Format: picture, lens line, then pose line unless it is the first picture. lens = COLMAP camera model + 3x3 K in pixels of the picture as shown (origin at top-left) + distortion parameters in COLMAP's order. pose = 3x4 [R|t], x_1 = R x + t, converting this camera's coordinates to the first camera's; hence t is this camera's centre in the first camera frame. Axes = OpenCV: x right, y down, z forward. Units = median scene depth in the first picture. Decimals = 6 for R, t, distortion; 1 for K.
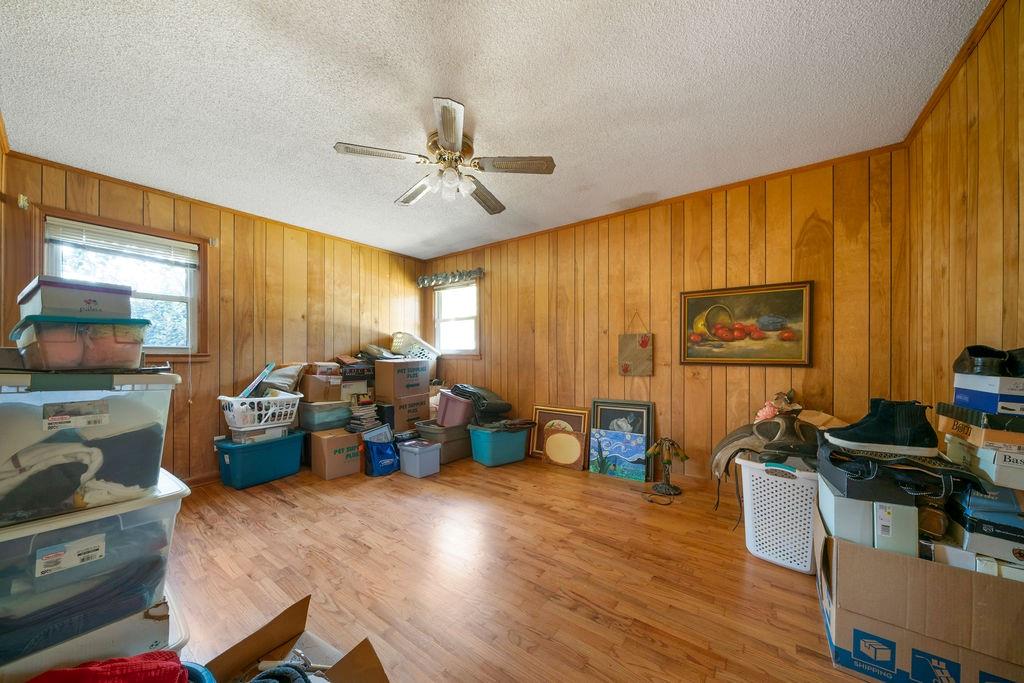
lens RADIAL K [[351.3, 0, 512.2], [0, 351.3, 349.7], [0, 0, 1]] dist [-0.006461, 0.000624]
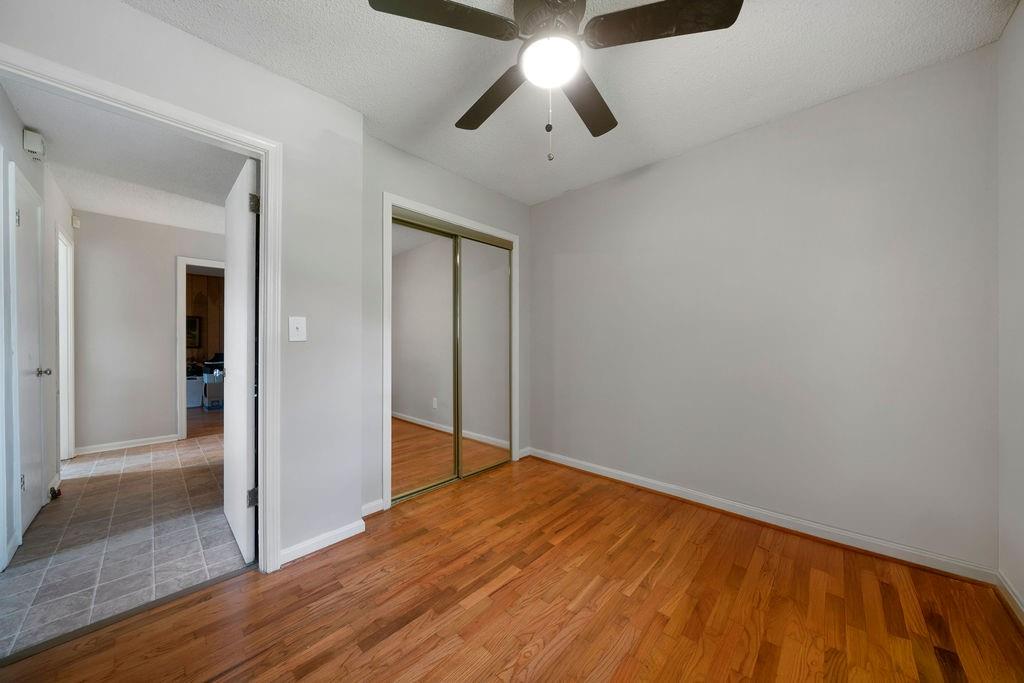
lens RADIAL K [[351.3, 0, 515.8], [0, 351.3, 344.1], [0, 0, 1]] dist [-0.006461, 0.000624]
pose [[0.116240, -0.009007, 0.993180, -1.593122], [-0.000405, 0.999958, 0.009116, -0.005916], [-0.993221, -0.001462, 0.116232, -1.794413]]
